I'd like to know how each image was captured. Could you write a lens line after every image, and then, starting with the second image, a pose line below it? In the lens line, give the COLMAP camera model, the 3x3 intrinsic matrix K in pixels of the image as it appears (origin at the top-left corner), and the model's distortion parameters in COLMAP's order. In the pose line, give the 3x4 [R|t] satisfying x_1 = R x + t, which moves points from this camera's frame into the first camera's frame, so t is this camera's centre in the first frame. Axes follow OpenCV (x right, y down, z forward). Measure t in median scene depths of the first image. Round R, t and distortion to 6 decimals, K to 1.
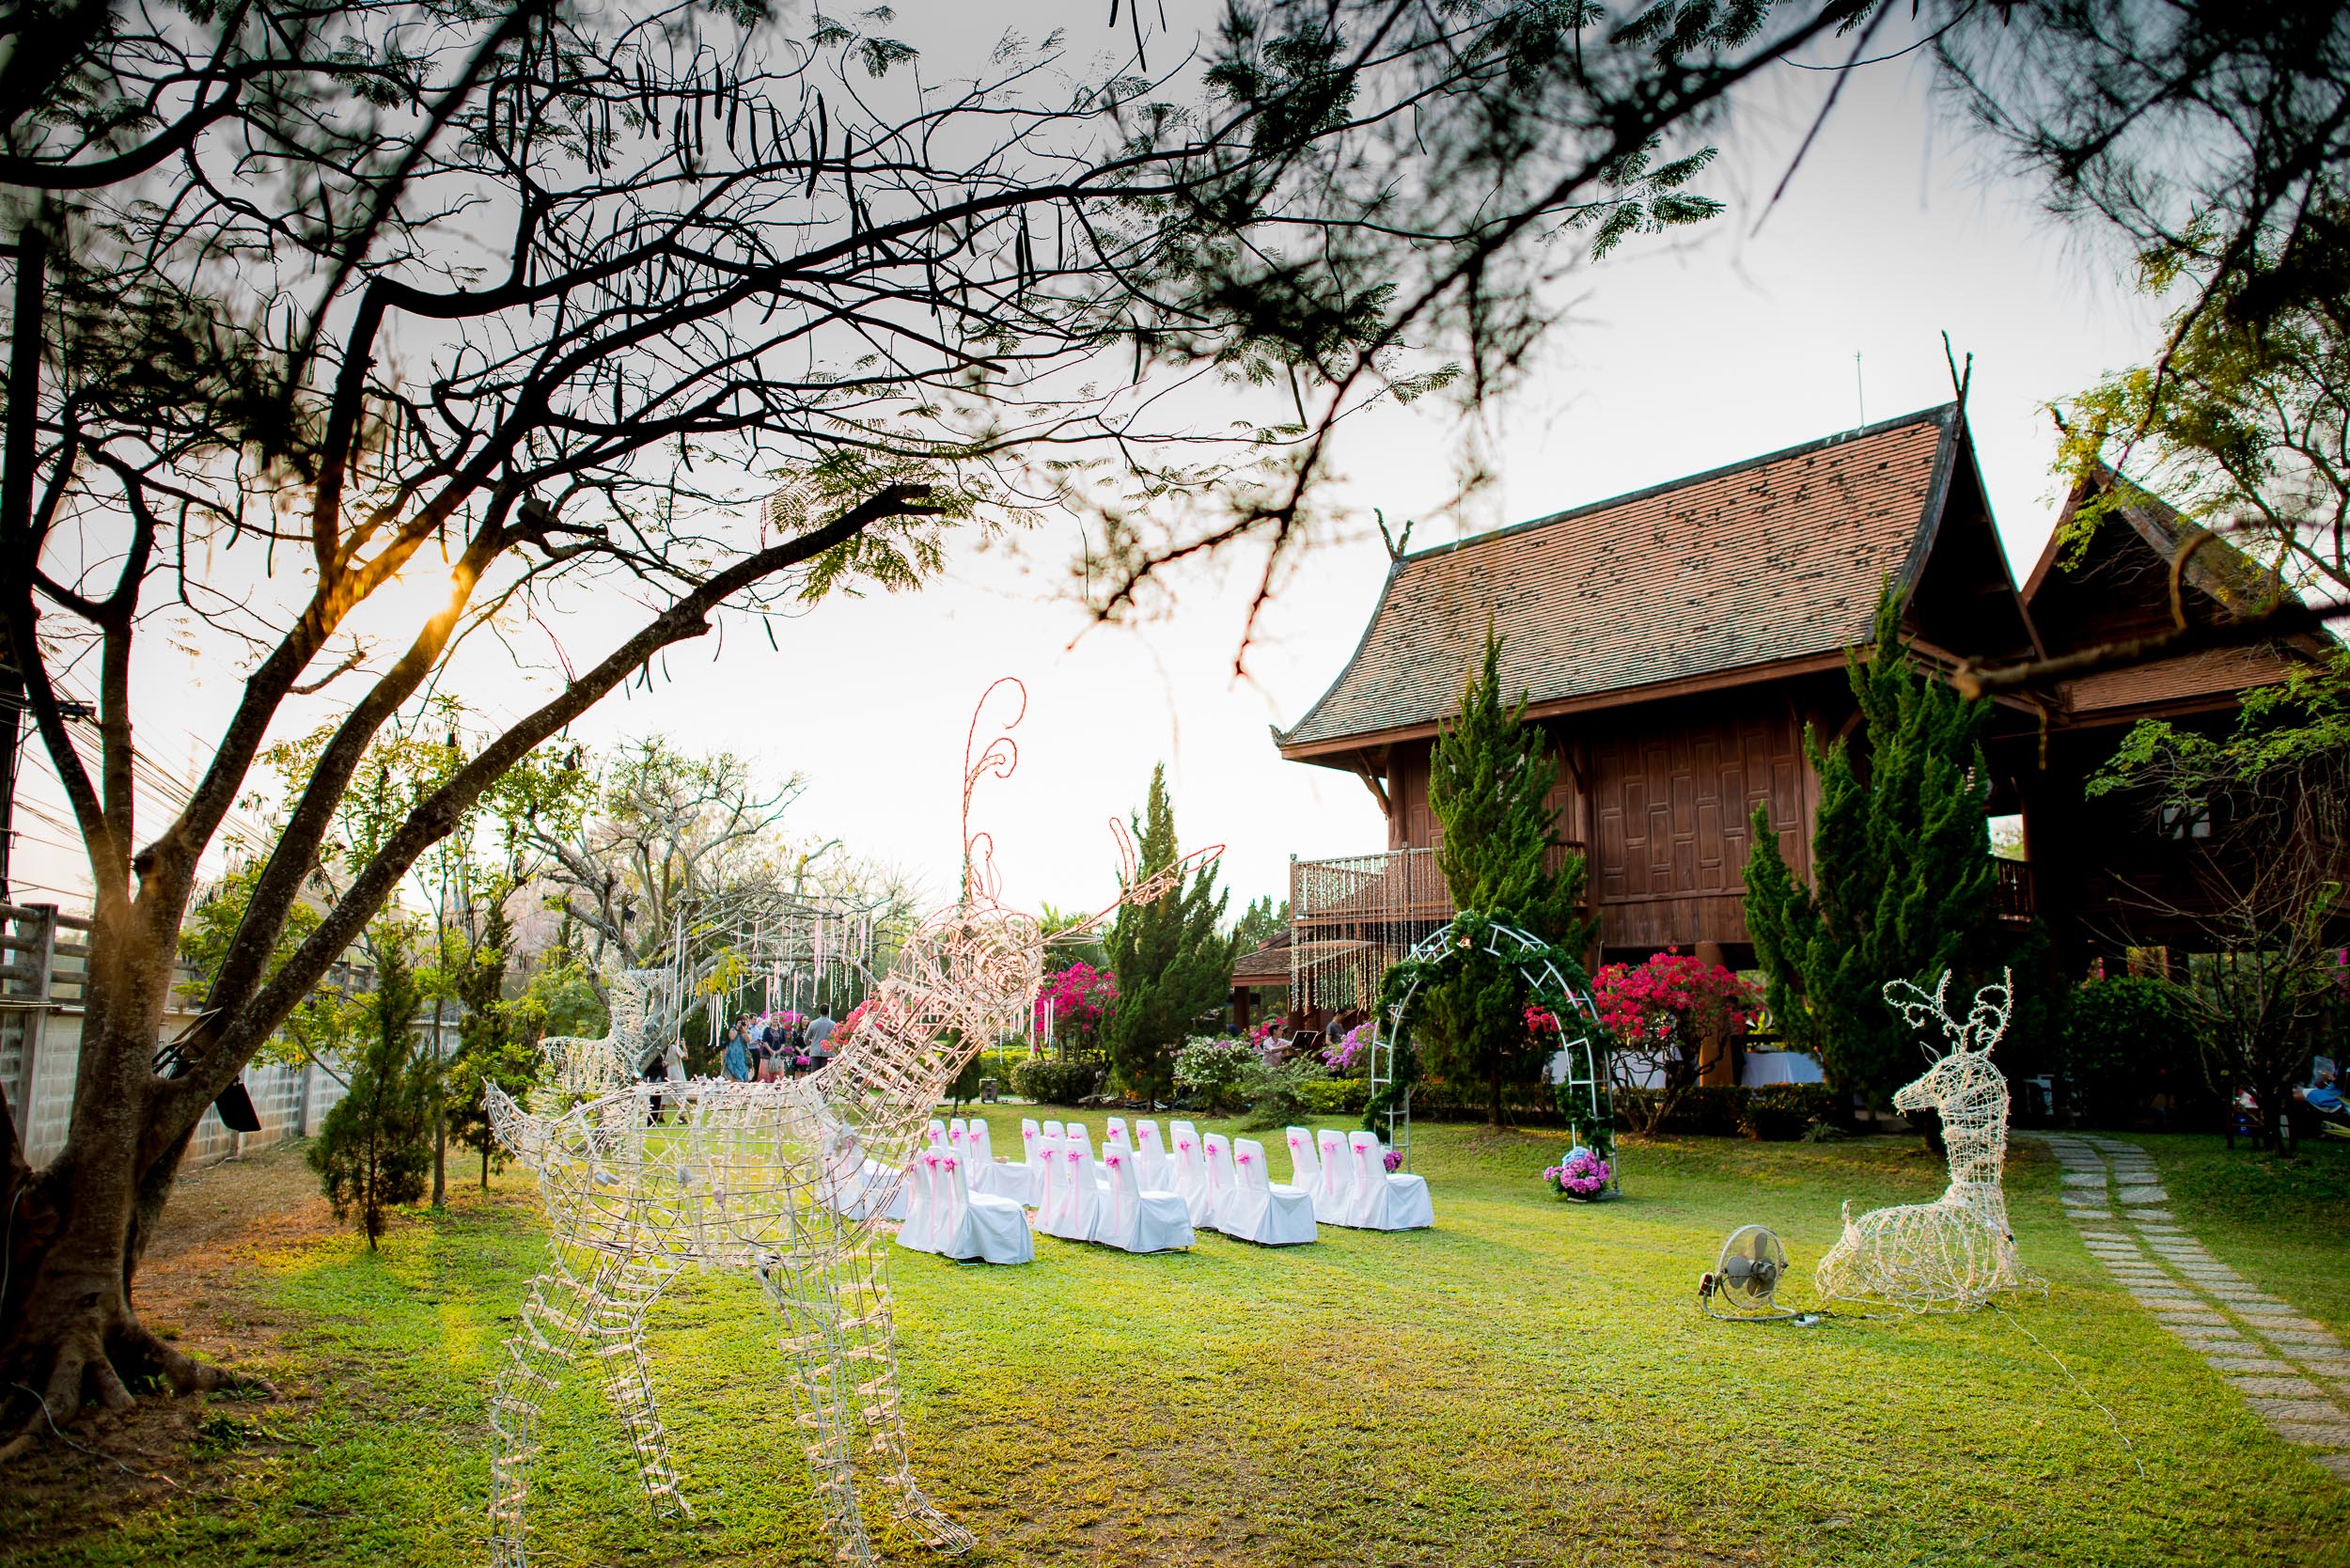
lens RADIAL K [[1624.3, 0, 1175.0], [0, 1624.3, 784.0], [0, 0, 1]] dist [-0.002692, -0.002443]
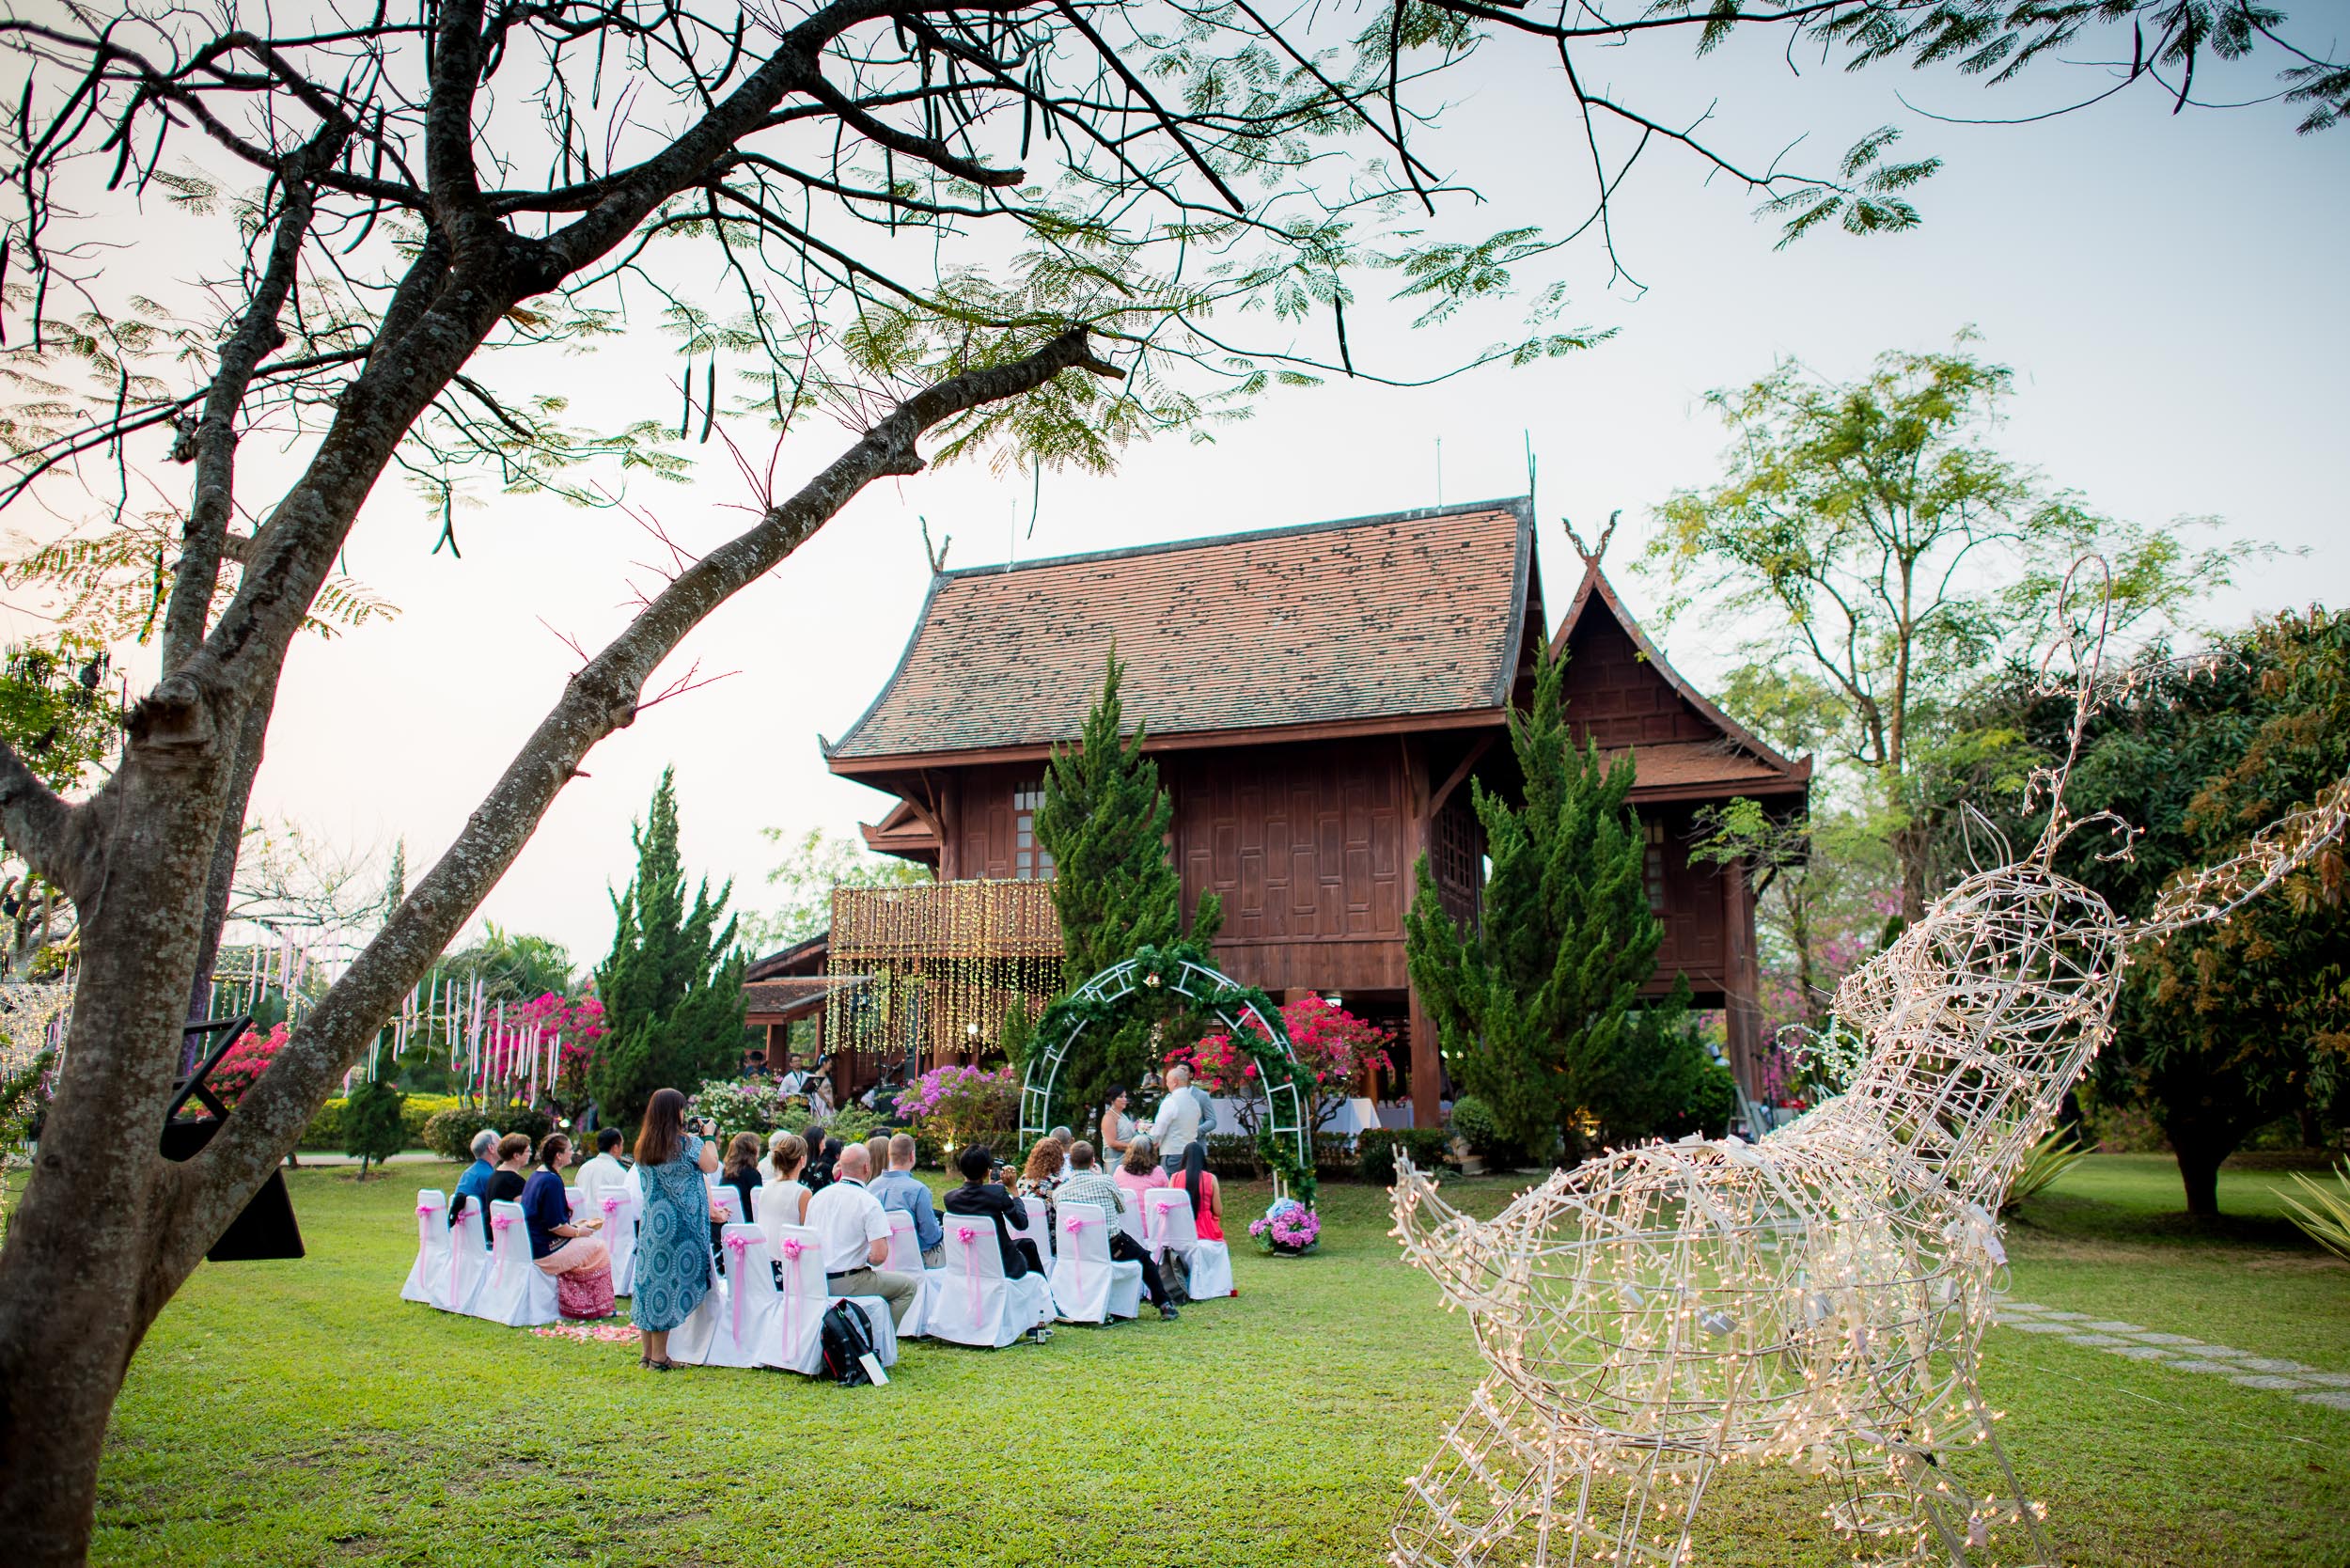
lens RADIAL K [[1609.2, 0, 1175.0], [0, 1609.2, 784.0], [0, 0, 1]] dist [-0.034135, 0.000773]
pose [[0.896165, 0.083277, 0.435836, -0.187641], [-0.069907, 0.996462, -0.046655, 0.023779], [-0.438179, 0.011343, 0.898816, 0.142326]]
